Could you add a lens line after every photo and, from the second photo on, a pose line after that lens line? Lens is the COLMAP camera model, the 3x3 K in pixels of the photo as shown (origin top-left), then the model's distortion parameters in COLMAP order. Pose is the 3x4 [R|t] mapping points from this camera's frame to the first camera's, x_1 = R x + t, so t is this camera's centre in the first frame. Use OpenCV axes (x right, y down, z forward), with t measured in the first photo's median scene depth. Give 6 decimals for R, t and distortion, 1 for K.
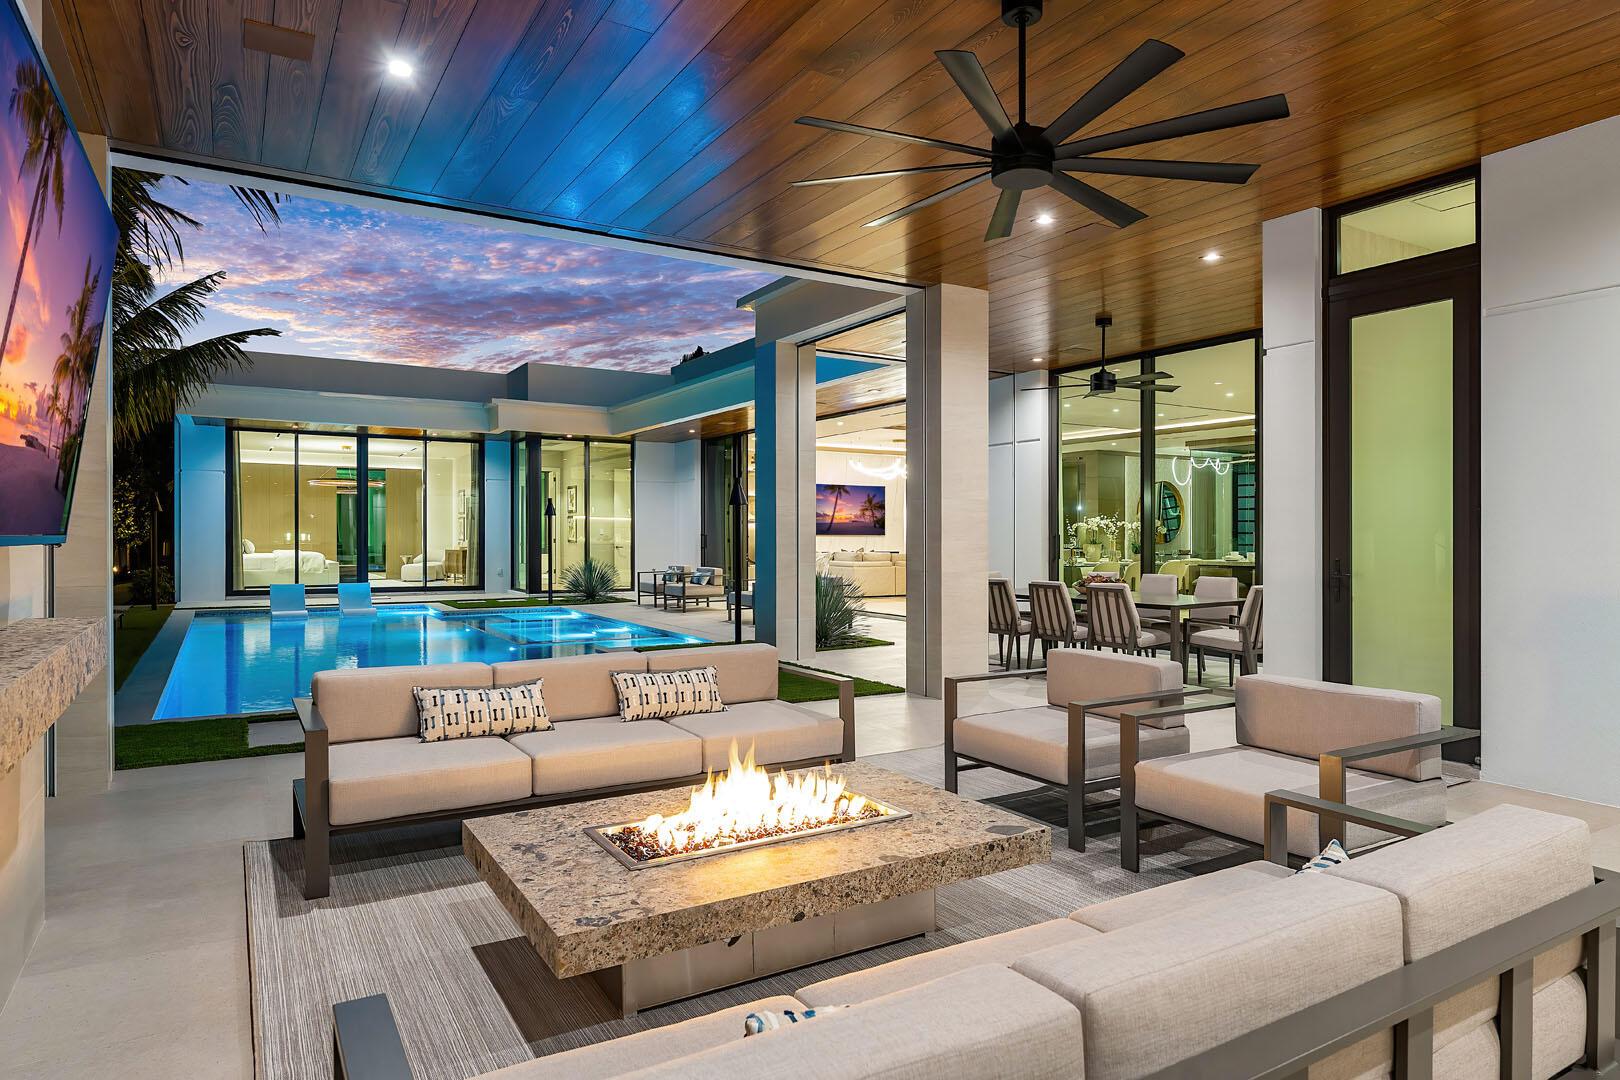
lens RADIAL K [[976.1, 0, 813.4], [0, 976.1, 587.5], [0, 0, 1]] dist [-0.005686, -0.002543]
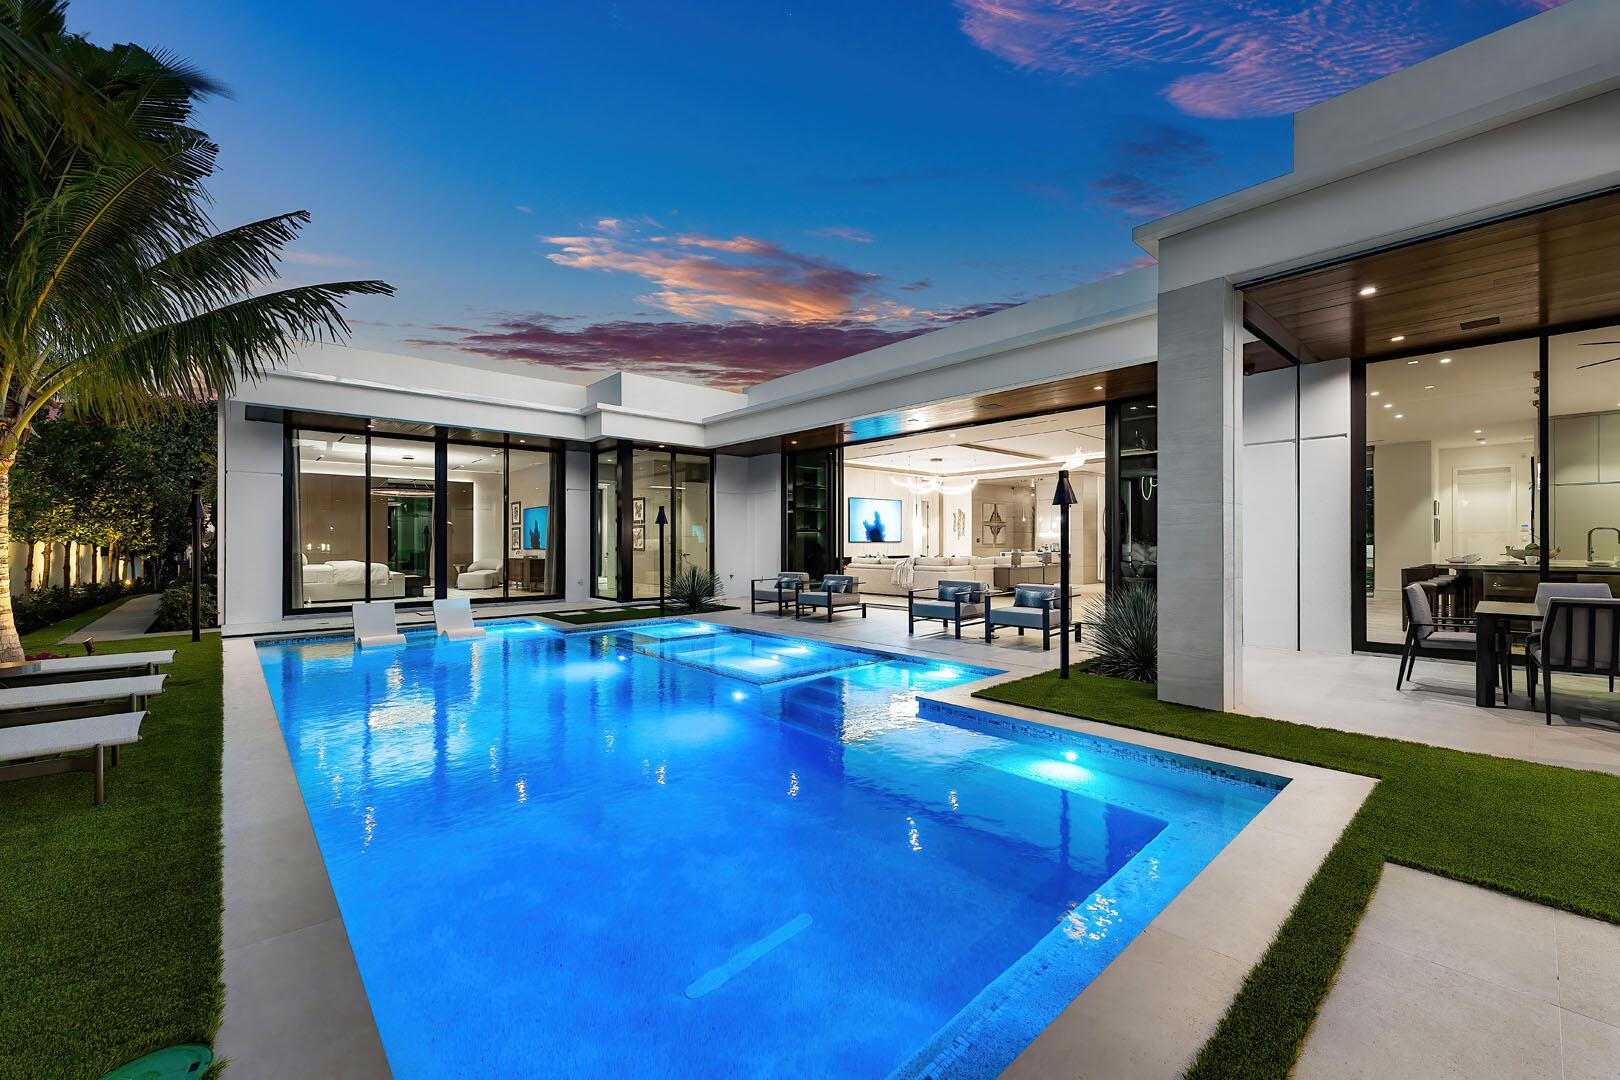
lens RADIAL K [[655.0, 0, 807.4], [0, 655.0, 565.4], [0, 0, 1]] dist [0.000138, -0.000381]
pose [[0.981936, -0.013346, 0.188740, -0.228865], [0.017006, 0.999697, -0.017787, -0.016578], [-0.188446, 0.020675, 0.981866, 0.299859]]
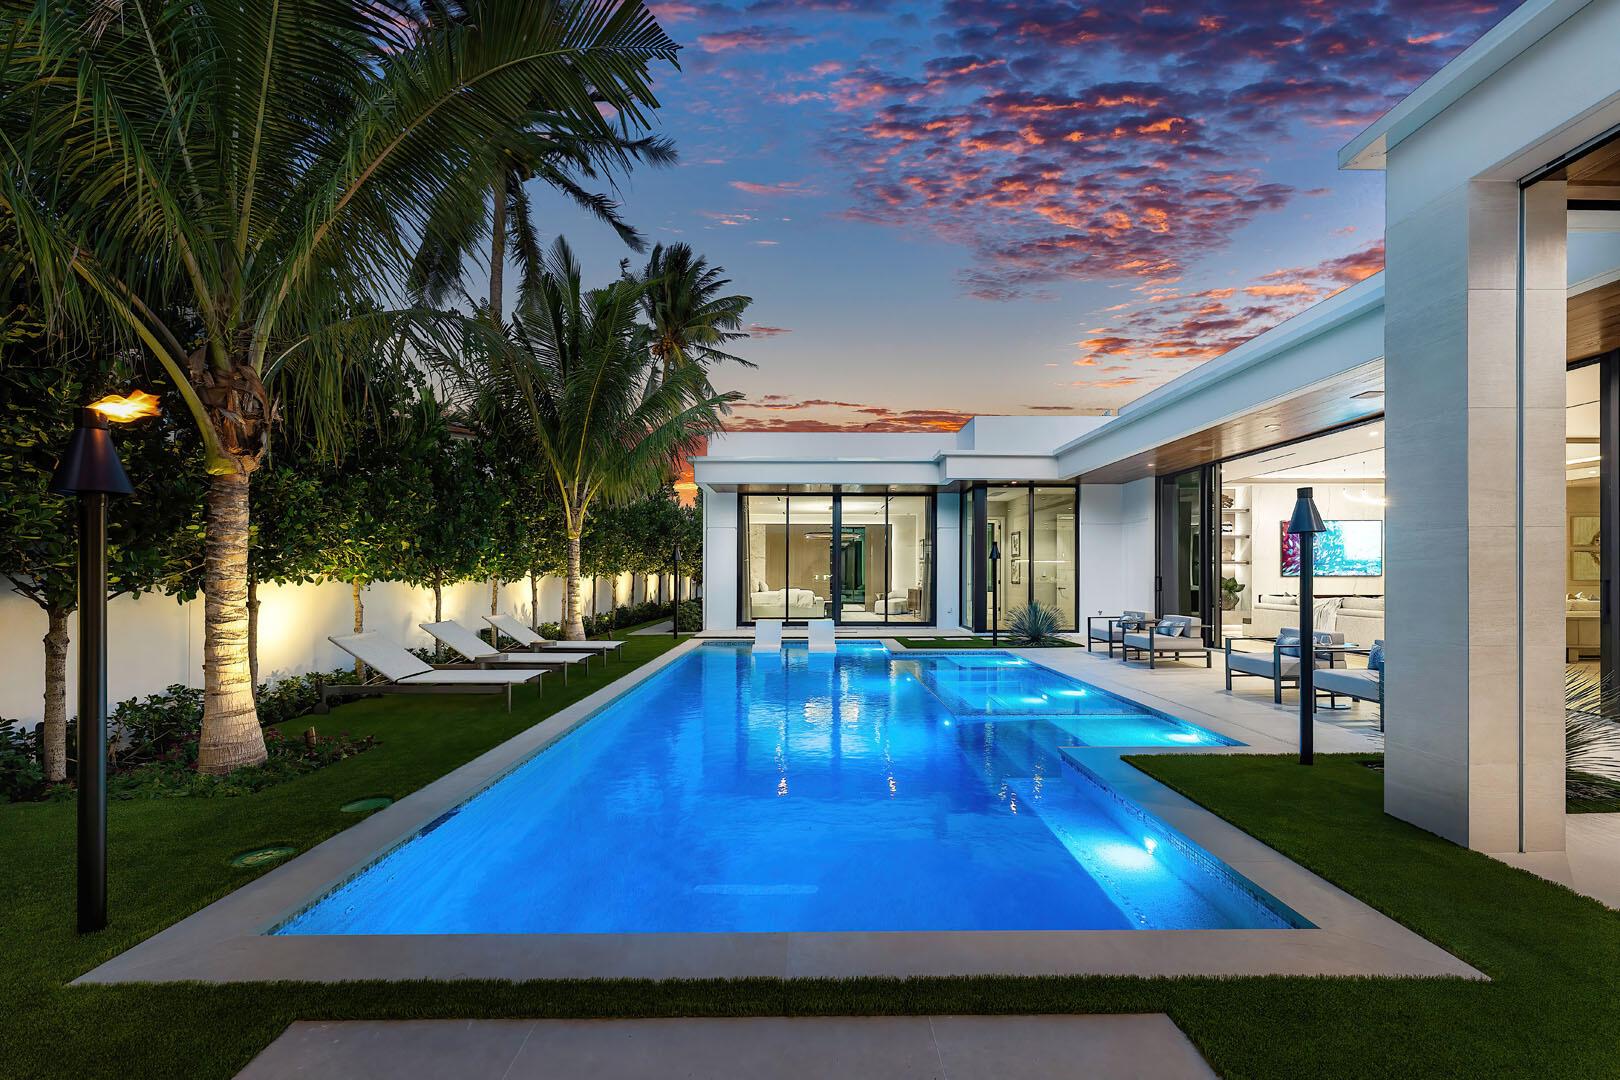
lens RADIAL K [[655.0, 0, 807.4], [0, 655.0, 565.4], [0, 0, 1]] dist [0.000138, -0.000381]
pose [[0.857391, -0.010768, -0.514554, -0.079667], [-0.024122, 0.997842, -0.061076, -0.018855], [0.514101, 0.064778, 0.855280, 0.290701]]
